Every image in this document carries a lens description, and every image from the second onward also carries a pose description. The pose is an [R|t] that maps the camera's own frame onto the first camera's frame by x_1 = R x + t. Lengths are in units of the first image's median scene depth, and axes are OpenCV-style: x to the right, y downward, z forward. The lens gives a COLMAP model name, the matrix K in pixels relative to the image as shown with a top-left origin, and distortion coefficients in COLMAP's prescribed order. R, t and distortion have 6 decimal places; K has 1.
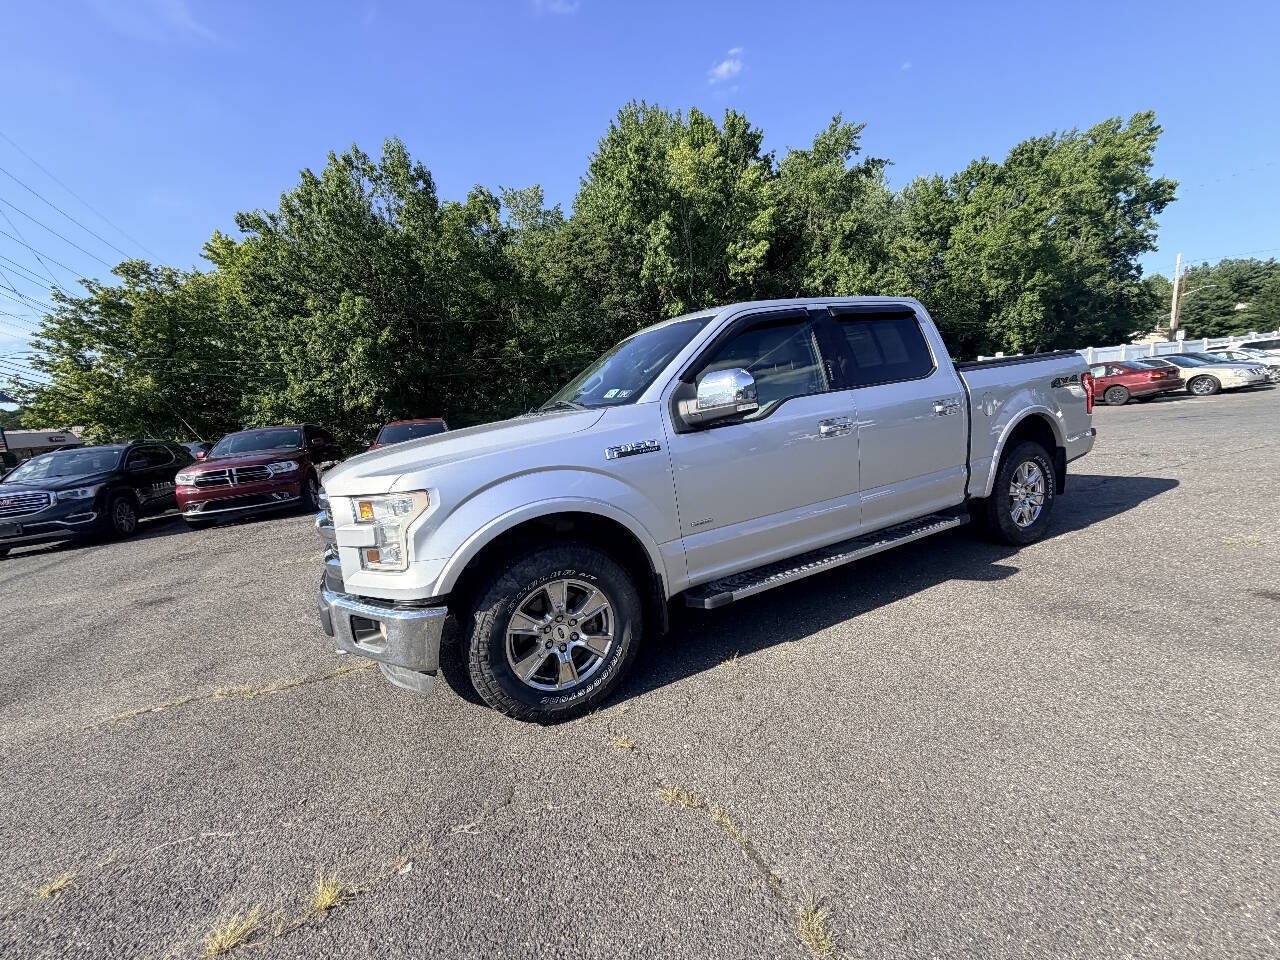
lens RADIAL K [[508.1, 0, 640.0], [0, 508.1, 480.0], [0, 0, 1]] dist [-0.000154, 0.000257]
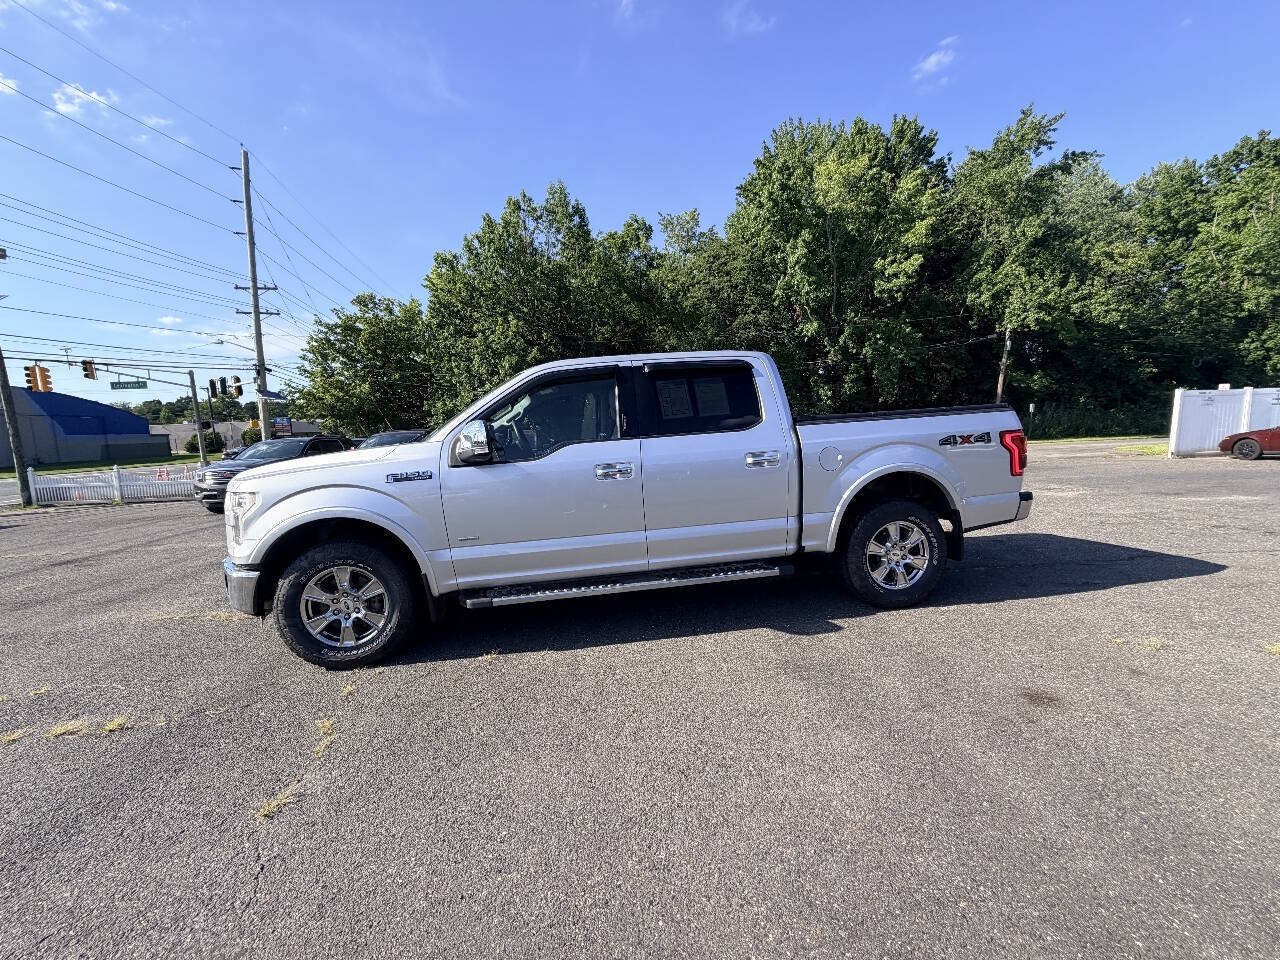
lens RADIAL K [[508.3, 0, 640.2], [0, 508.3, 483.1], [0, 0, 1]] dist [-0.000811, -0.000109]
pose [[0.950820, 0.086866, -0.297314, 0.076309], [-0.093199, 0.995622, -0.007161, -0.007265], [0.295390, 0.034518, 0.954753, -0.007103]]
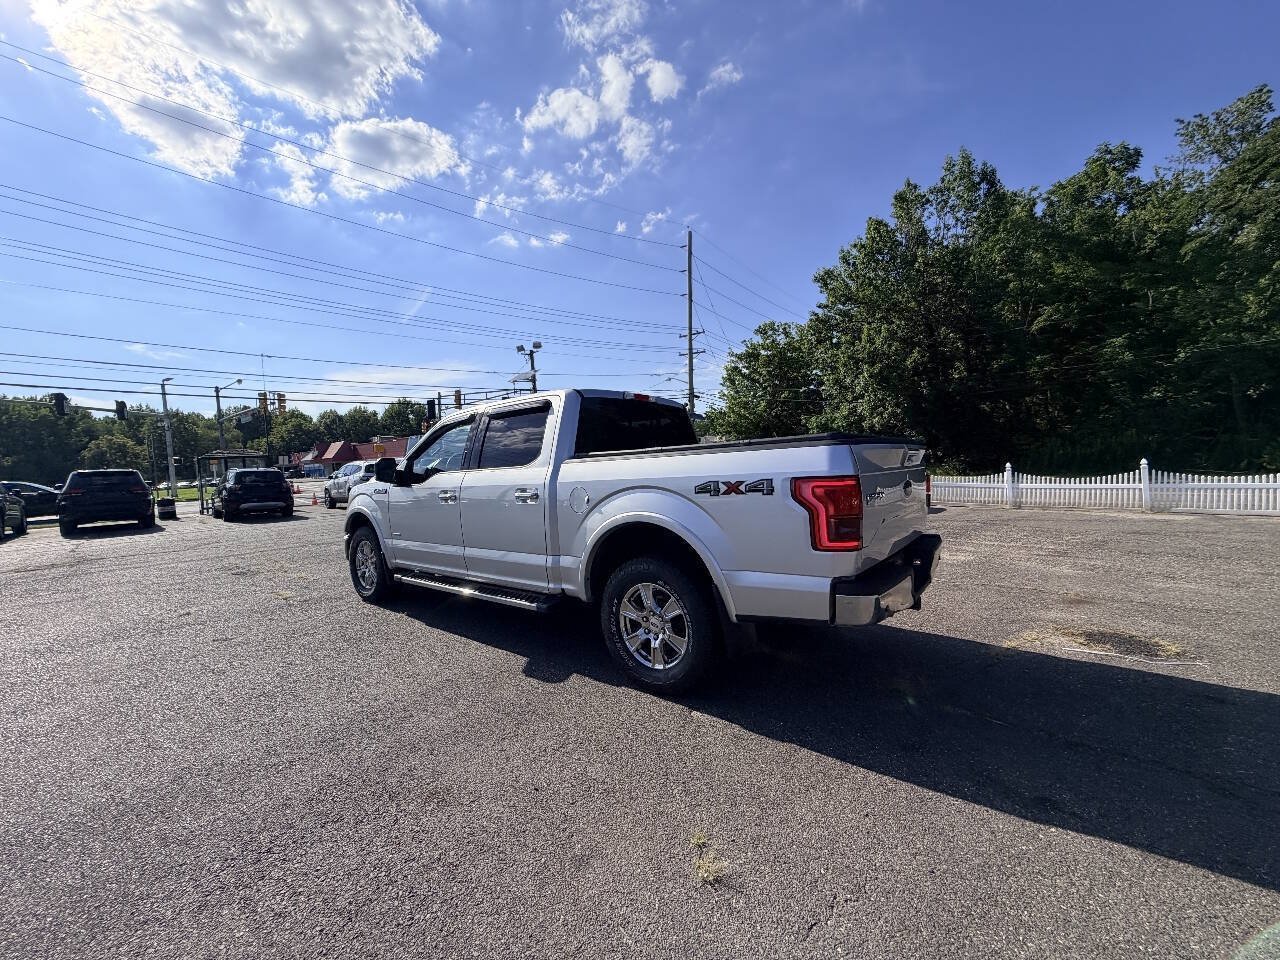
lens RADIAL K [[511.6, 0, 637.4], [0, 511.6, 477.0], [0, 0, 1]] dist [0.000409, -0.000161]
pose [[0.407089, 0.111318, -0.906580, 0.189468], [-0.132404, 0.989254, 0.062015, -0.031807], [0.903741, 0.094789, 0.417453, 0.084287]]
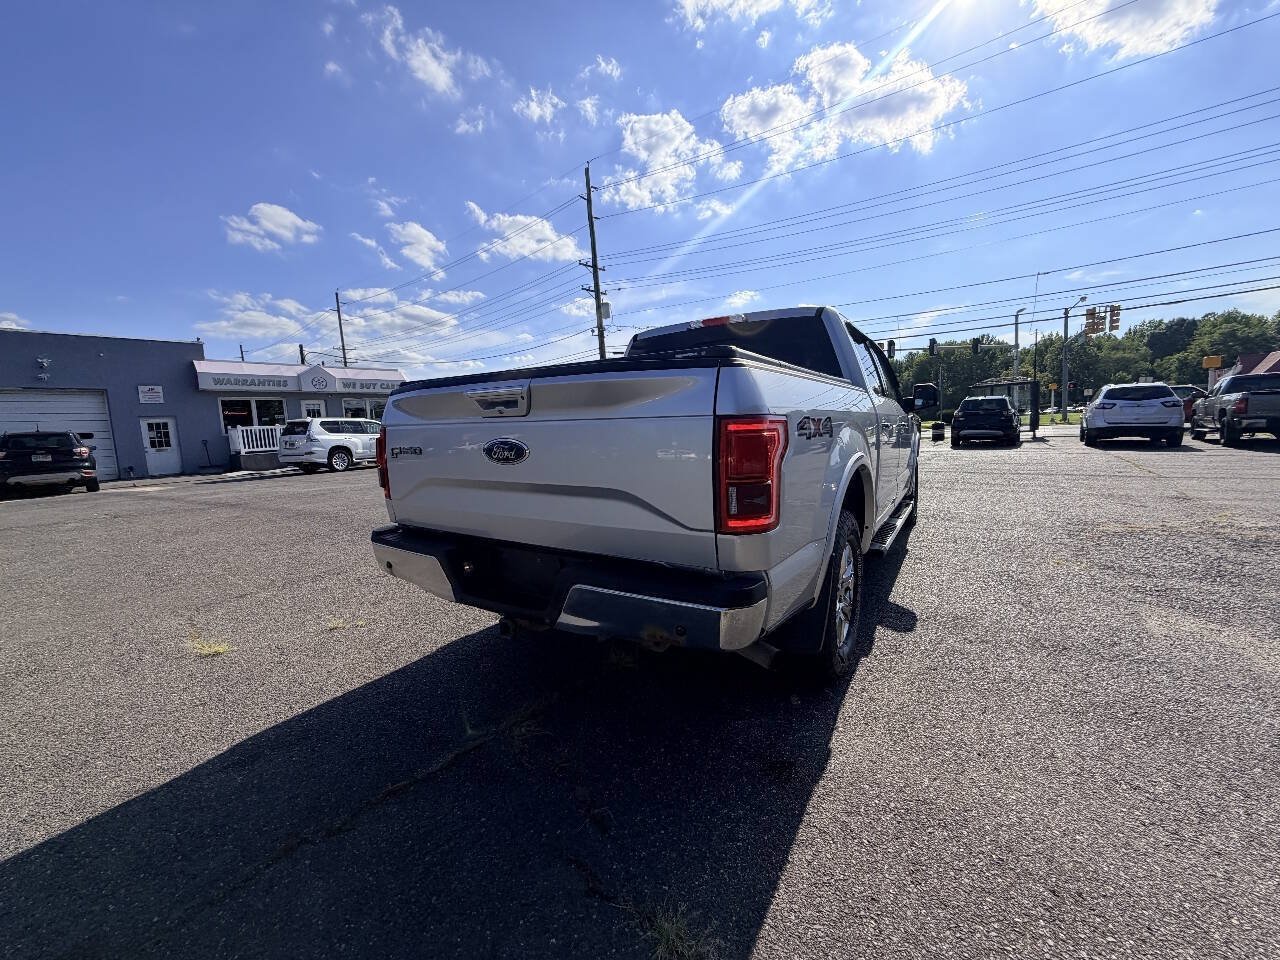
lens RADIAL K [[508.1, 0, 637.7], [0, 508.1, 476.8], [0, 0, 1]] dist [0.000631, -0.000283]
pose [[-0.854795, 0.188049, -0.483697, 0.136187], [0.055185, 0.959693, 0.275581, -0.044238], [0.516023, 0.208873, -0.830718, 0.240240]]
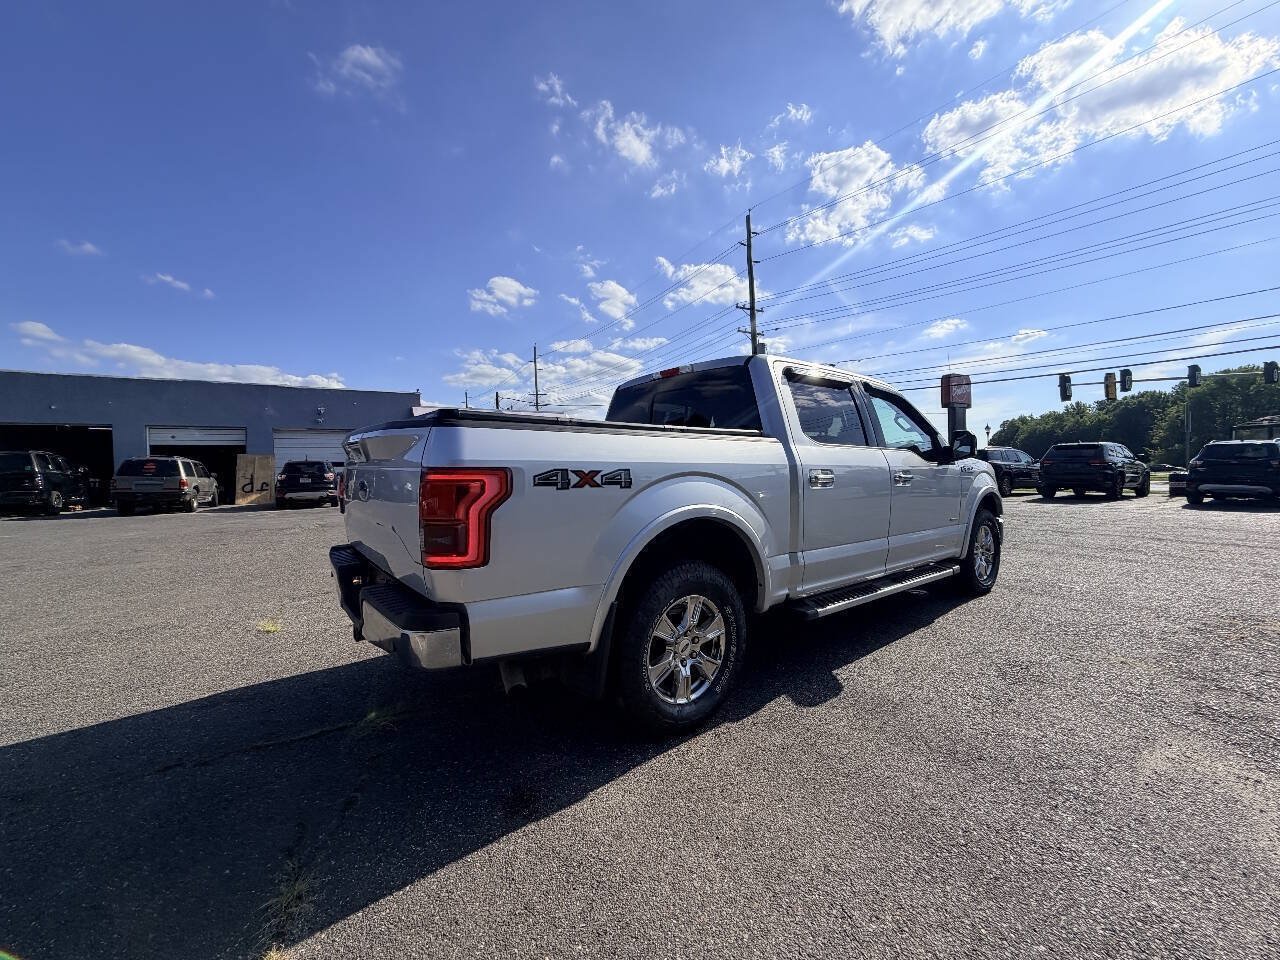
lens RADIAL K [[508.3, 0, 640.1], [0, 508.3, 479.0], [0, 0, 1]] dist [-0.000748, 0.000228]
pose [[-0.974625, 0.122112, -0.187605, 0.090296], [0.087509, 0.979252, 0.182779, -0.043212], [0.206032, 0.161724, -0.965089, 0.264847]]
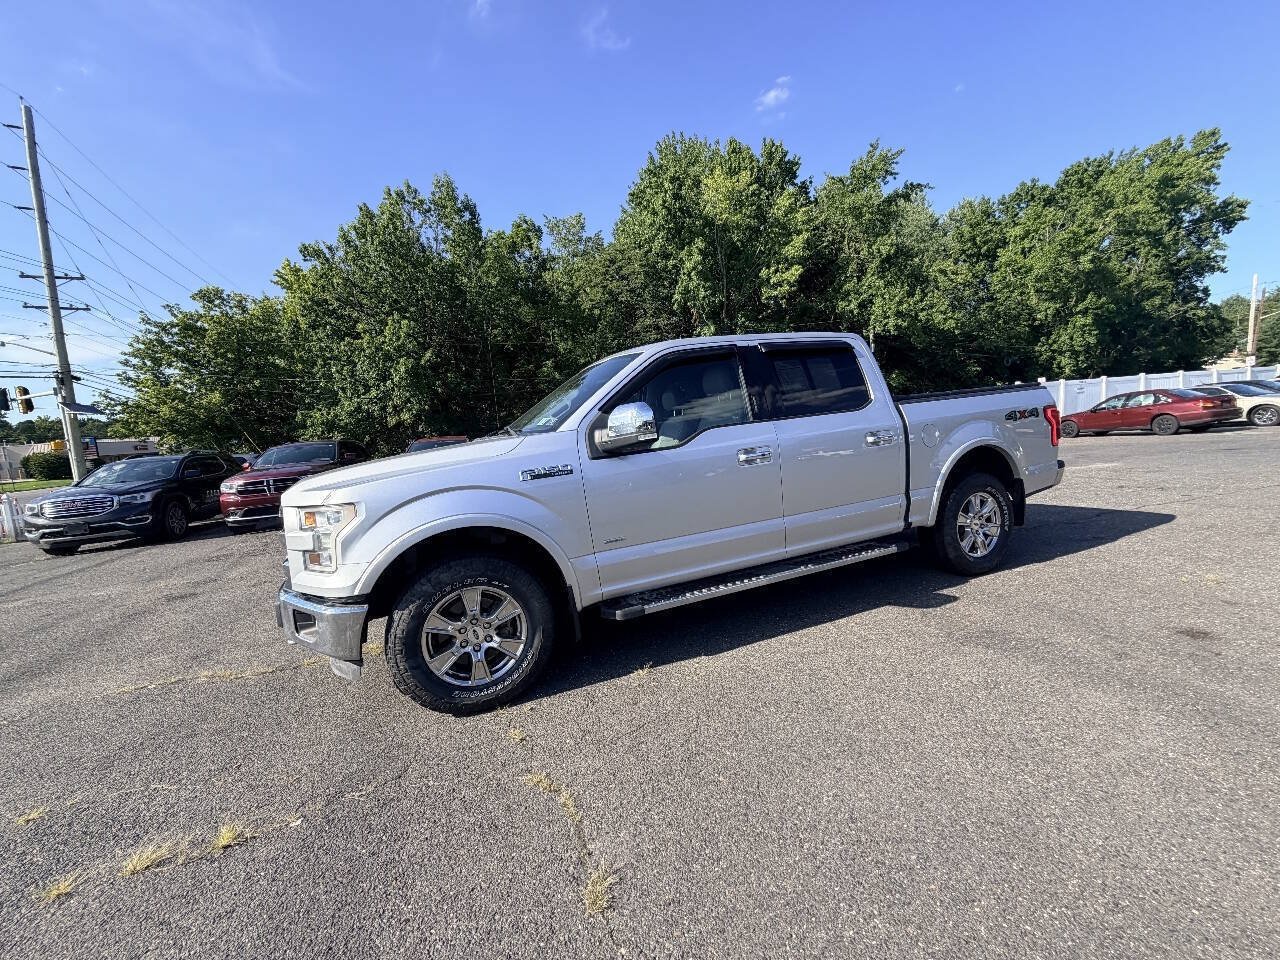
lens RADIAL K [[508.6, 0, 640.0], [0, 508.6, 480.0], [0, 0, 1]] dist [-0.000680, -0.000125]
pose [[0.996724, 0.025106, -0.076884, 0.022032], [-0.028040, 0.998910, -0.037317, -0.000588], [0.075864, 0.039350, 0.996341, -0.008108]]
